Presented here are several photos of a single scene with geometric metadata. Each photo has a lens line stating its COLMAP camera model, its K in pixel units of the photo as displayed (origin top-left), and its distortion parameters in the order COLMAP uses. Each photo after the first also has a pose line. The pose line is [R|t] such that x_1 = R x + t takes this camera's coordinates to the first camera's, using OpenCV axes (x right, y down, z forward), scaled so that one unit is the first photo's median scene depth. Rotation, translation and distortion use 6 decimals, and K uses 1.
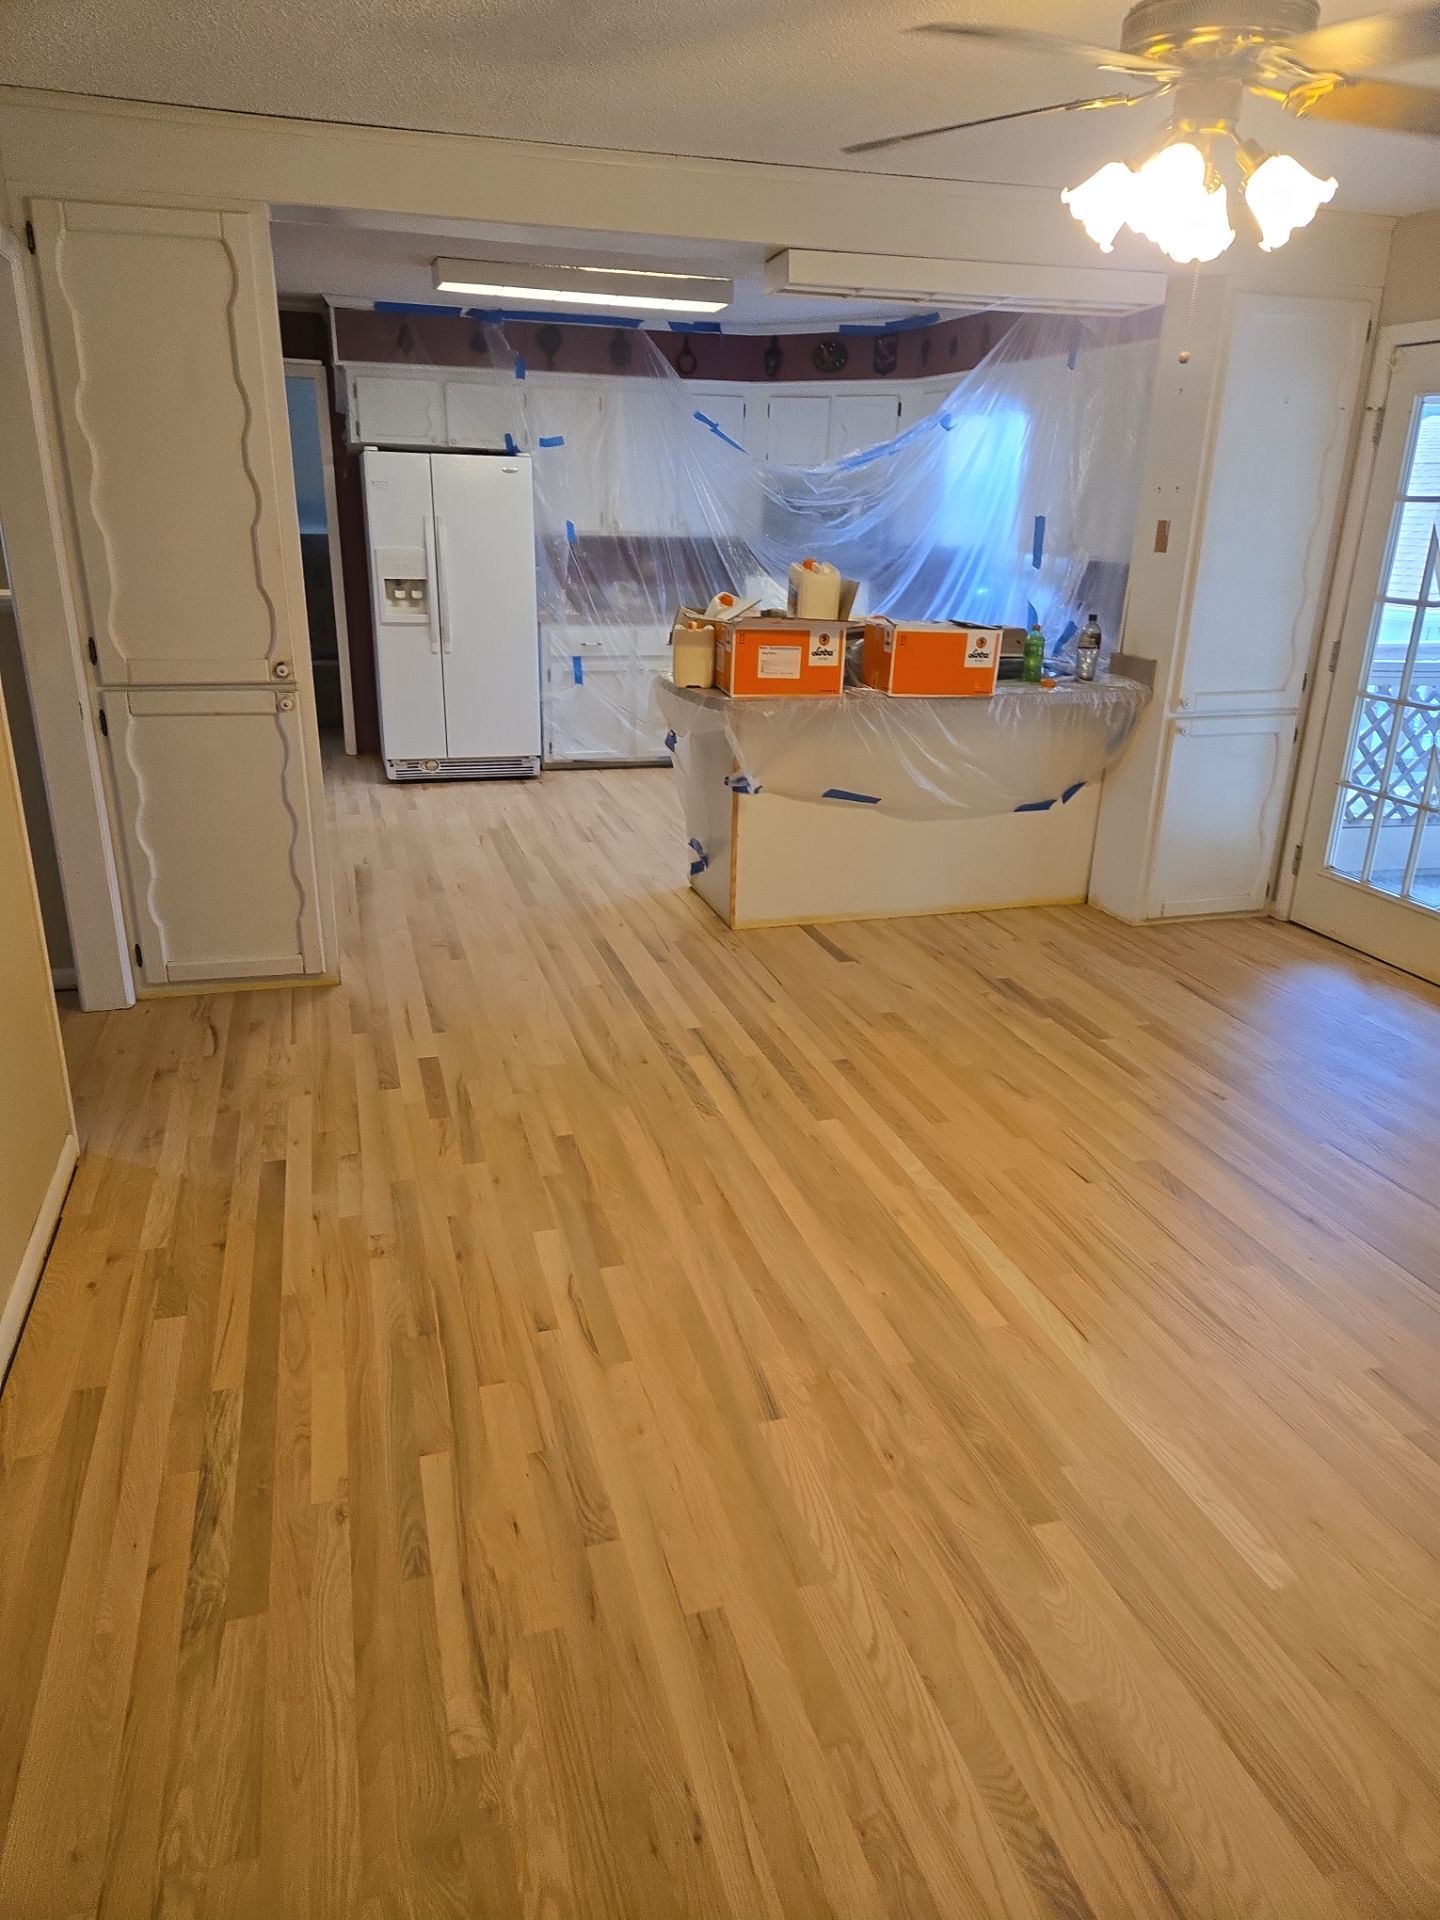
lens RADIAL K [[1292.8, 0, 720.0], [0, 1292.8, 960.0], [0, 0, 1]] dist [0.100763, -0.072513]
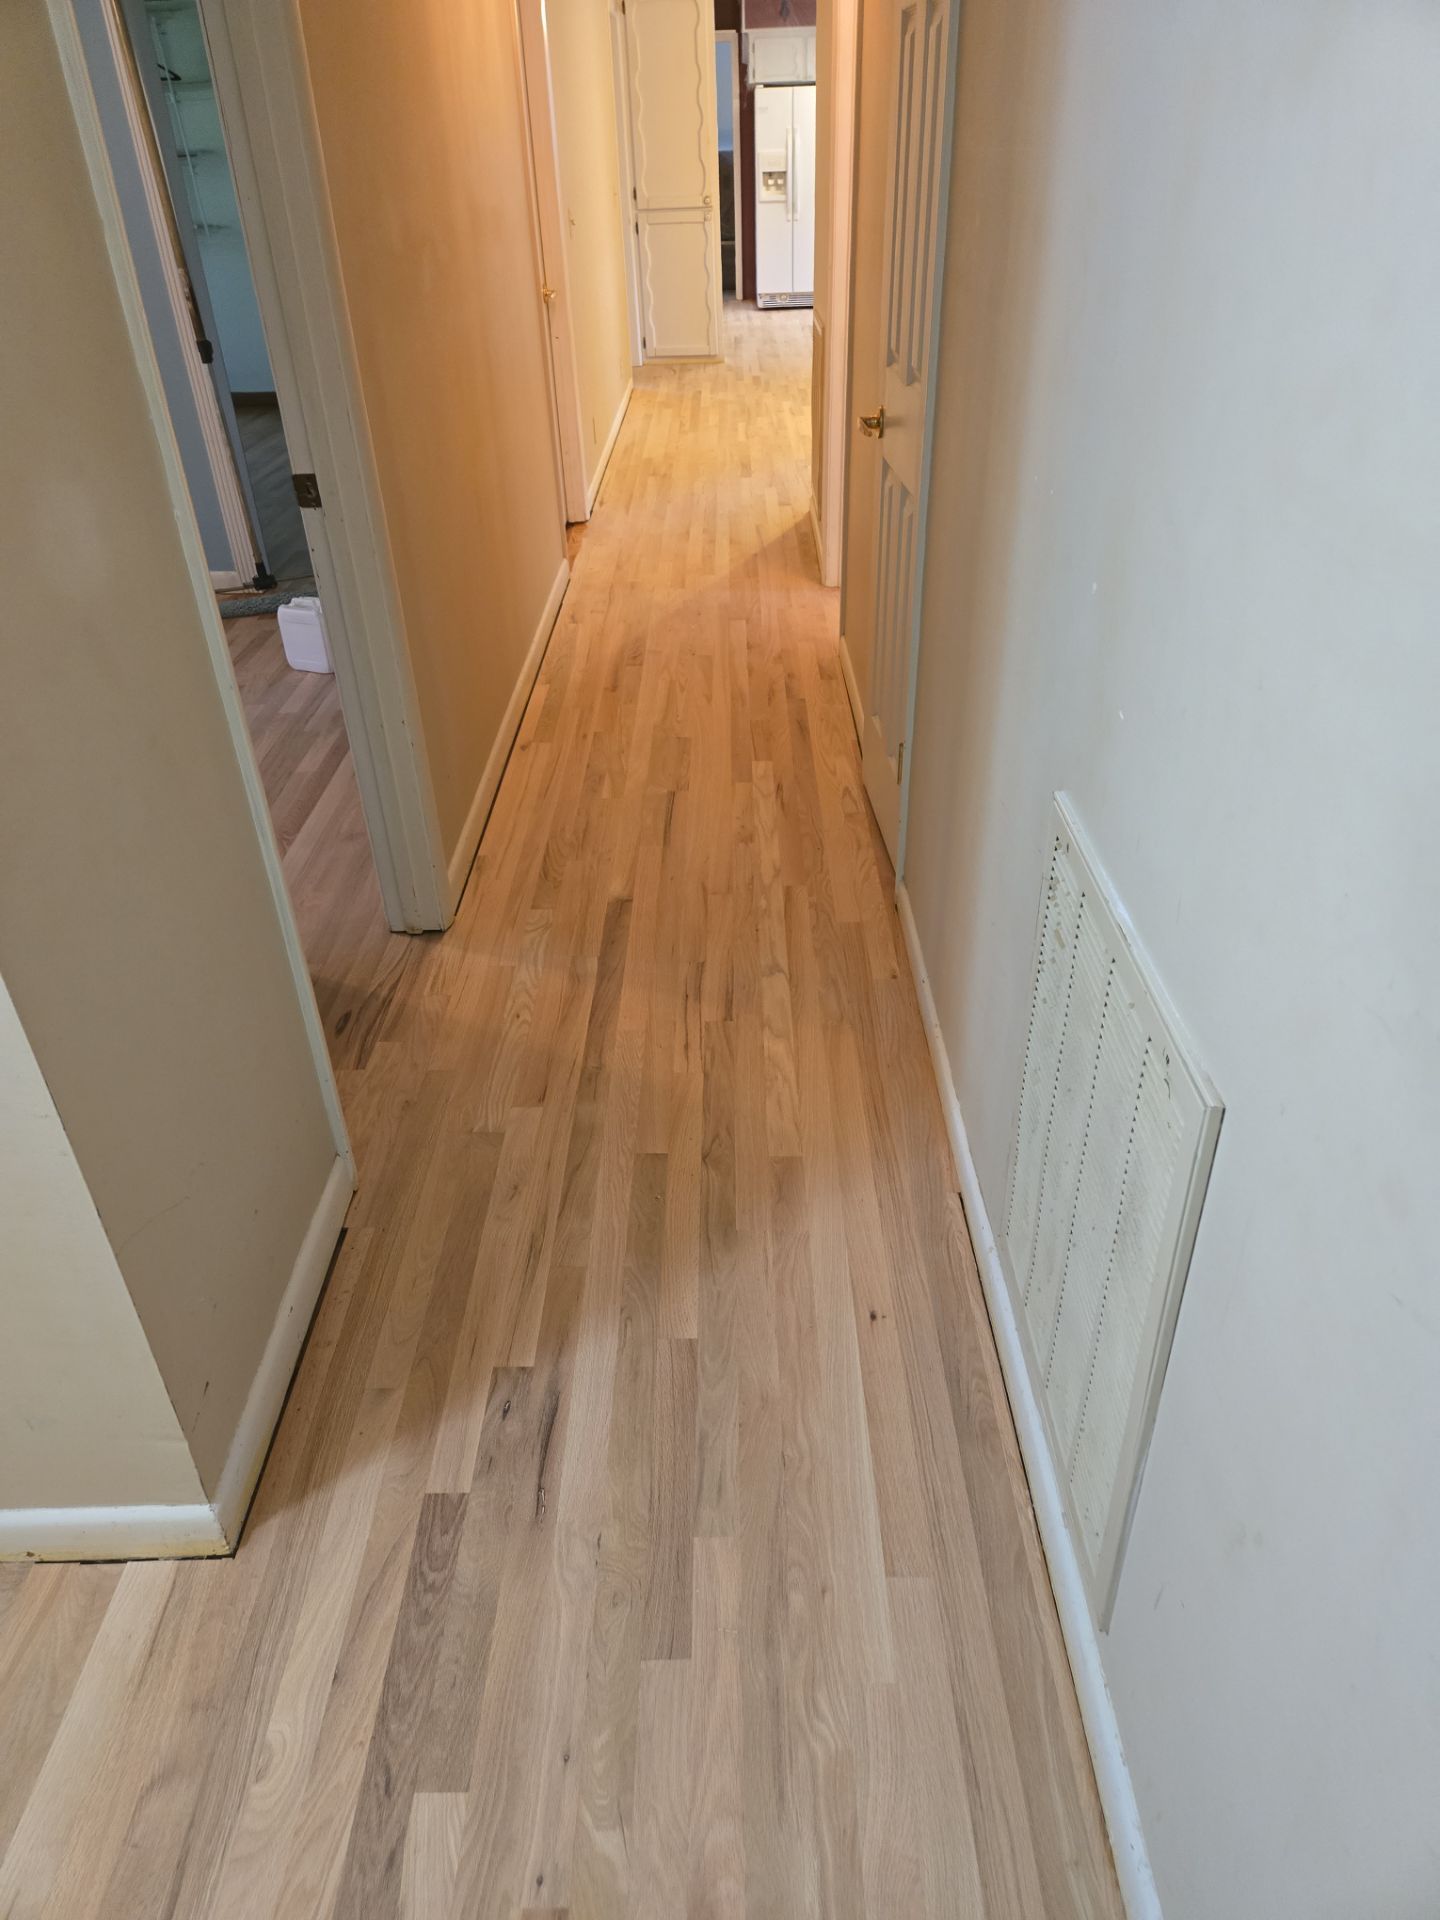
lens RADIAL K [[1292.8, 0, 720.0], [0, 1292.8, 960.0], [0, 0, 1]] dist [0.100763, -0.072513]
pose [[0.956408, 0.109001, -0.270930, 0.414549], [-0.047266, 0.973277, 0.224717, 0.492542], [0.288185, -0.202116, 0.936001, -1.288553]]
